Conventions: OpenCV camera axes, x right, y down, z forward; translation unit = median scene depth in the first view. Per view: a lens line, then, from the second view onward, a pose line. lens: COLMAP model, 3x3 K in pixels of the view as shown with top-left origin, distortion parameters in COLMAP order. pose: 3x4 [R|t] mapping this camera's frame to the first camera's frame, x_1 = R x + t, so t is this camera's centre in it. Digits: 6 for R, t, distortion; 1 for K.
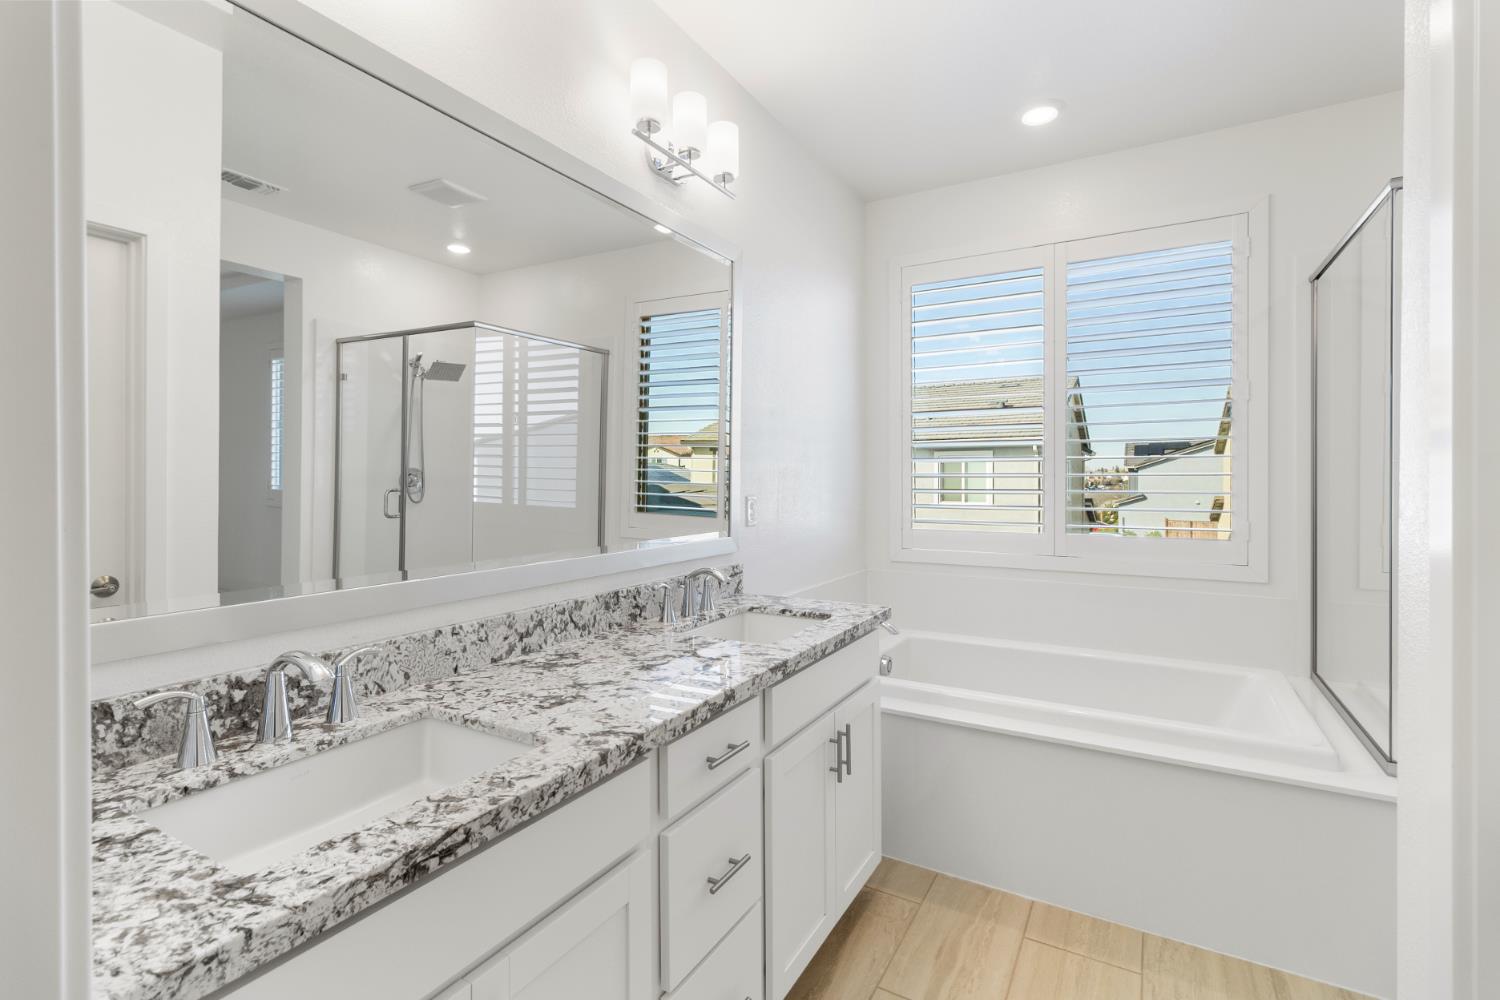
lens RADIAL K [[691.2, 0, 749.6], [0, 691.2, 488.9], [0, 0, 1]] dist [-0.001795, 0.000223]
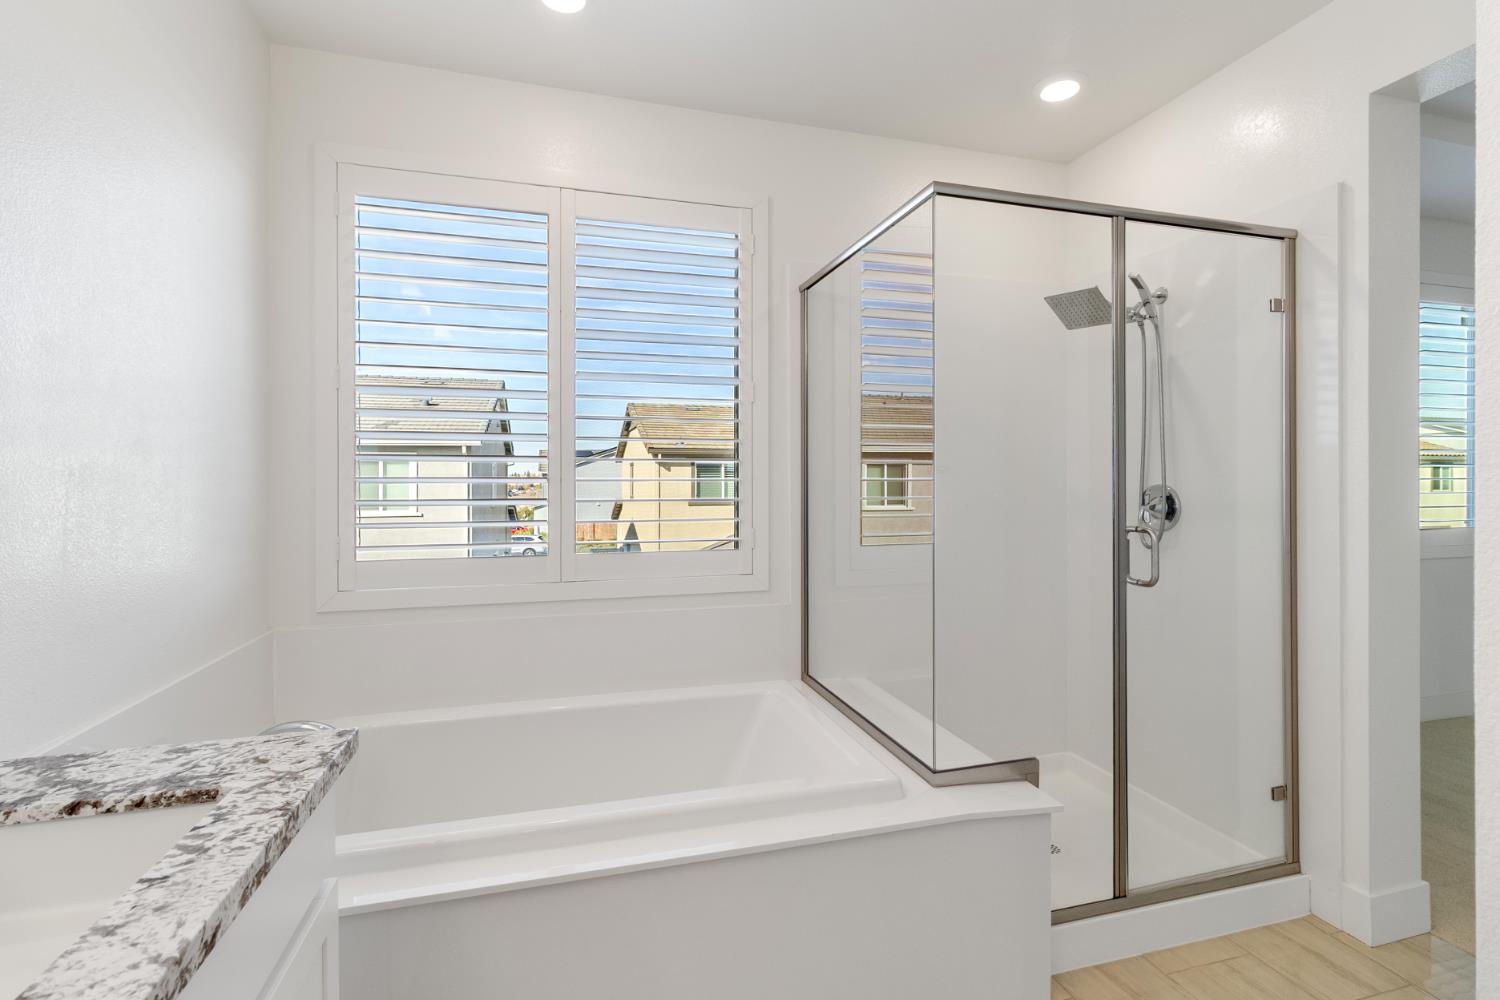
lens RADIAL K [[691.2, 0, 753.0], [0, 691.2, 485.6], [0, 0, 1]] dist [-0.001795, 0.000223]
pose [[0.695292, -0.003240, 0.718720, 0.045045], [0.011726, 0.999908, -0.006835, -0.010952], [-0.718631, 0.013180, 0.695266, 0.527411]]
